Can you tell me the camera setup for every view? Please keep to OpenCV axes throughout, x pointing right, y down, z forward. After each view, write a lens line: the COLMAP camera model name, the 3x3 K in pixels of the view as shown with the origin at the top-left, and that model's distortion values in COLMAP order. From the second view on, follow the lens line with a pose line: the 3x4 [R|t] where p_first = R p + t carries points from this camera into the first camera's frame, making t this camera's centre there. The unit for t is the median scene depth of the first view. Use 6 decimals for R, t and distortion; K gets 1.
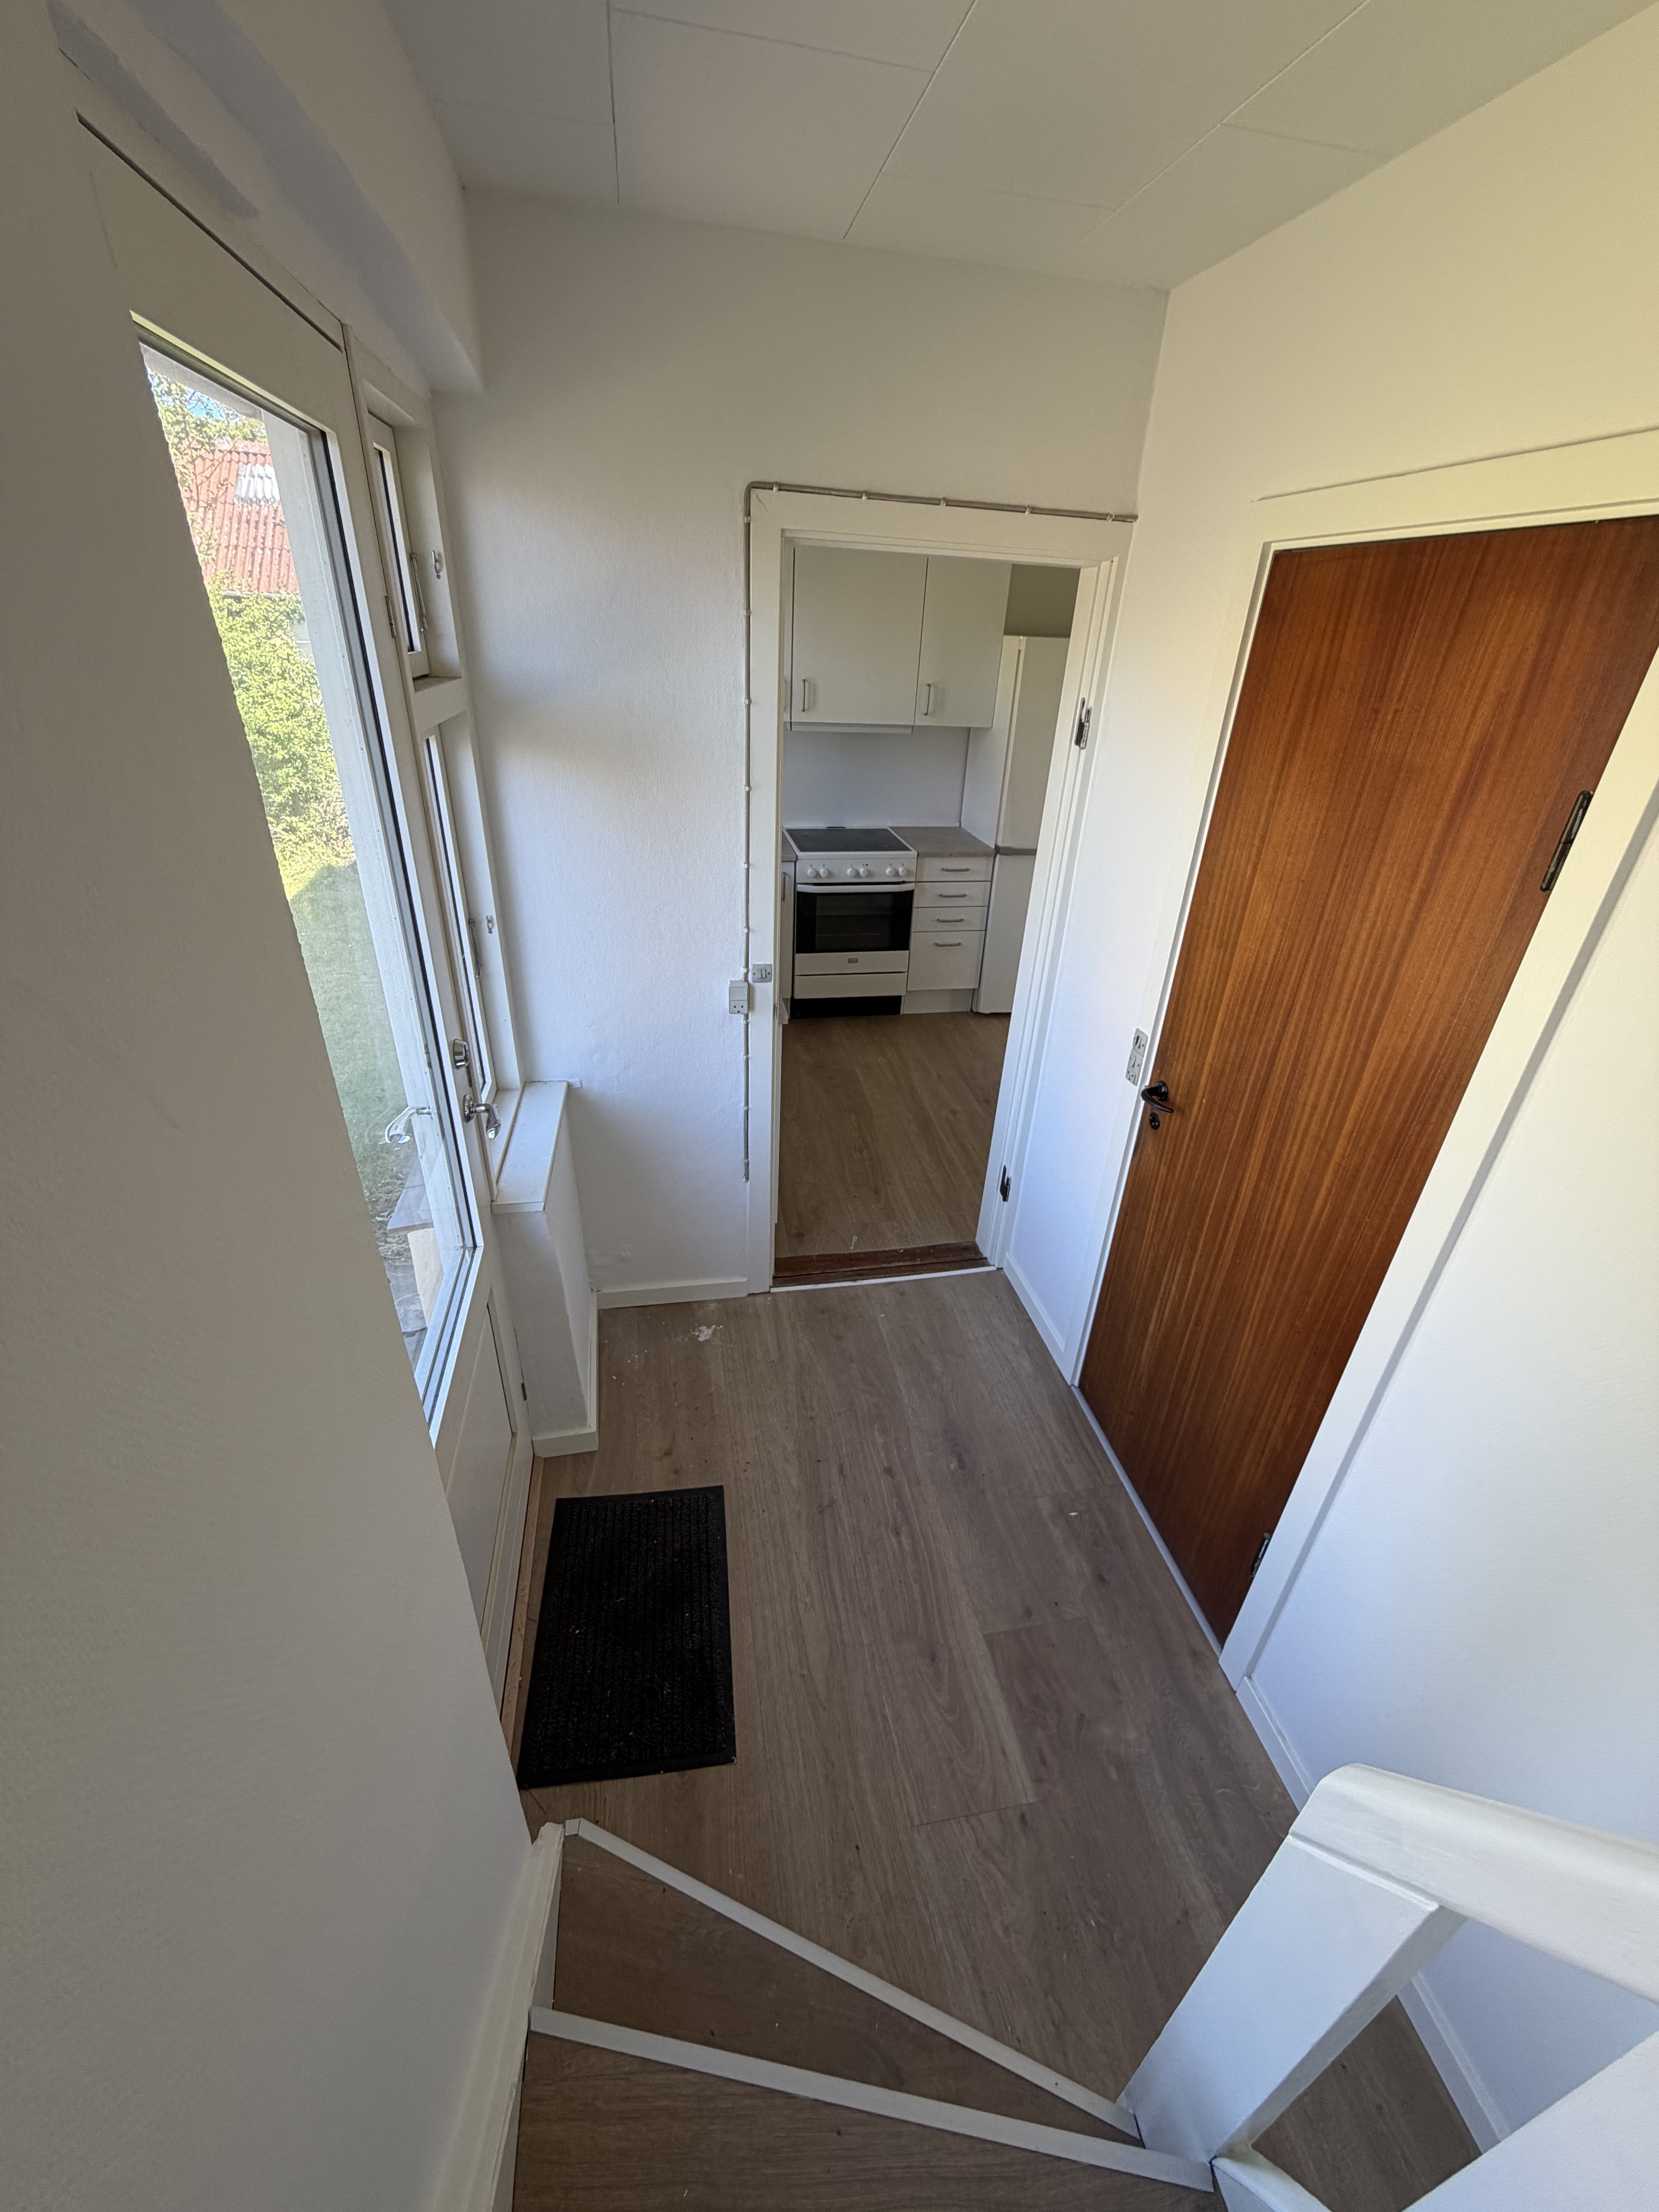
lens RADIAL K [[881.5, 0, 837.6], [0, 881.5, 1102.9], [0, 0, 1]] dist [-0.001121, -0.000228]
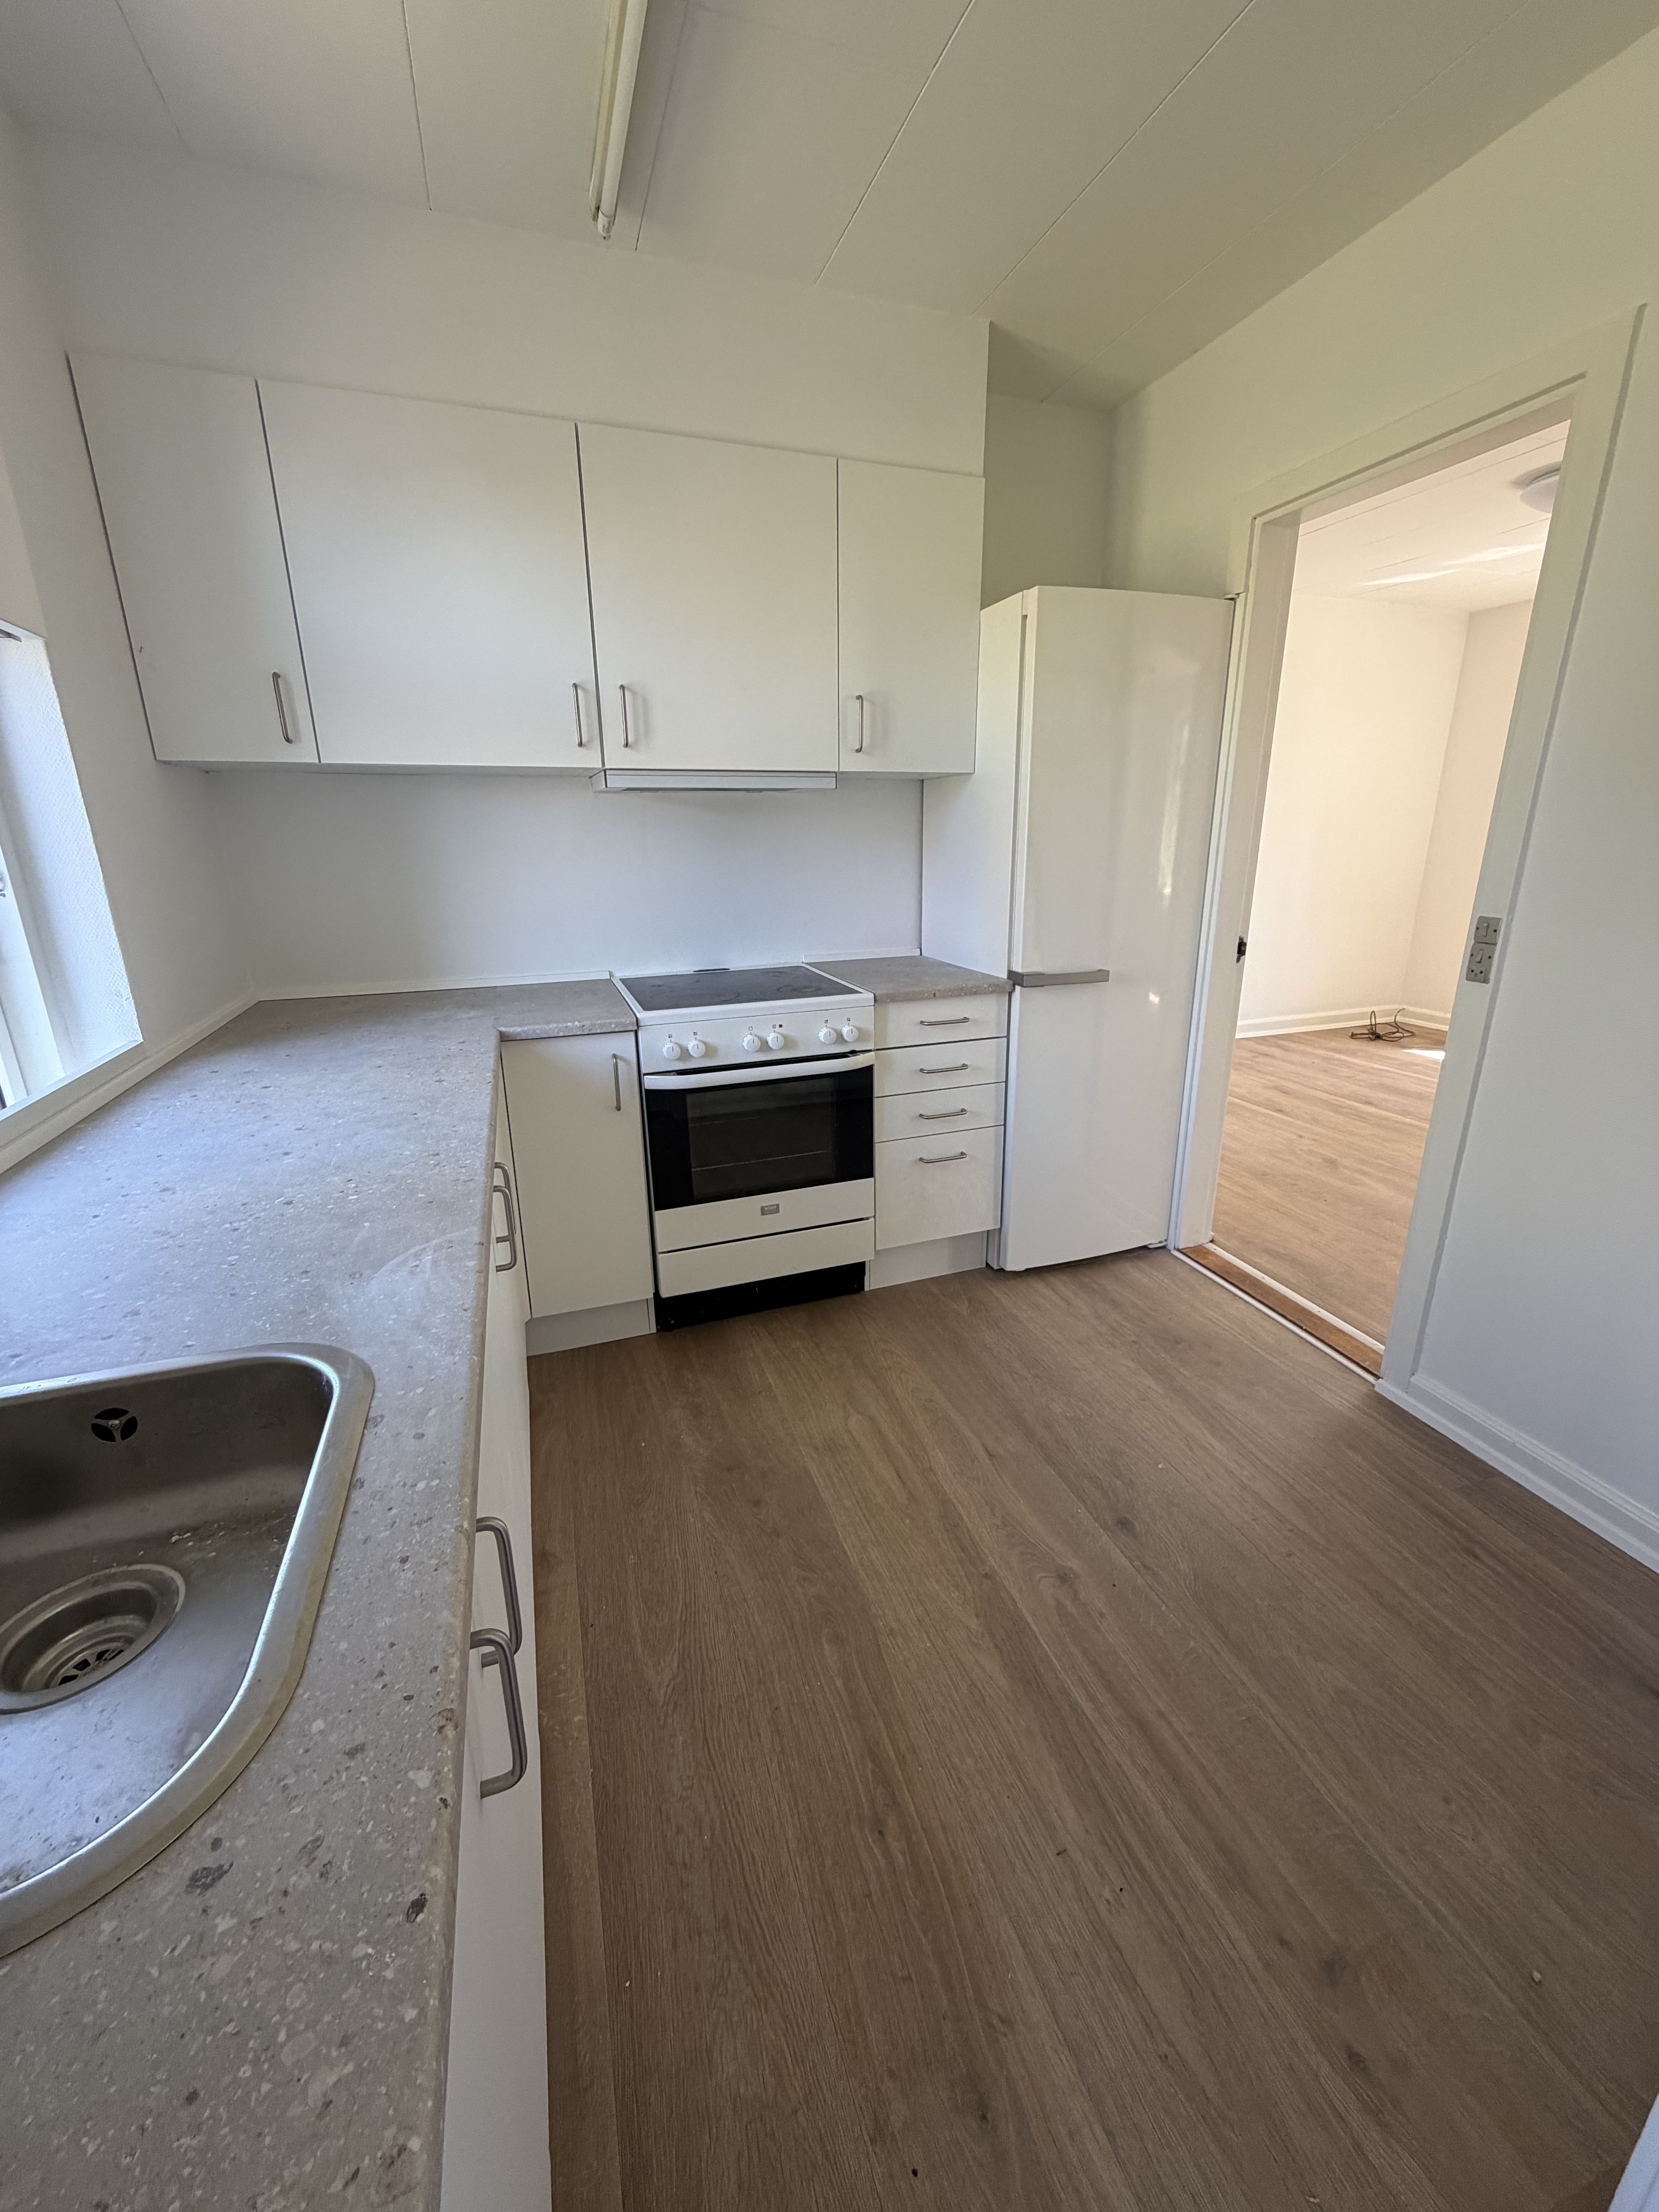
lens RADIAL K [[881.5, 0, 829.0], [0, 881.5, 1098.3], [0, 0, 1]] dist [-0.001121, -0.000228]
pose [[0.987350, -0.097068, 0.125369, -0.006593], [0.120121, 0.974044, -0.191857, -0.124429], [-0.103492, 0.204490, 0.973382, 0.494484]]
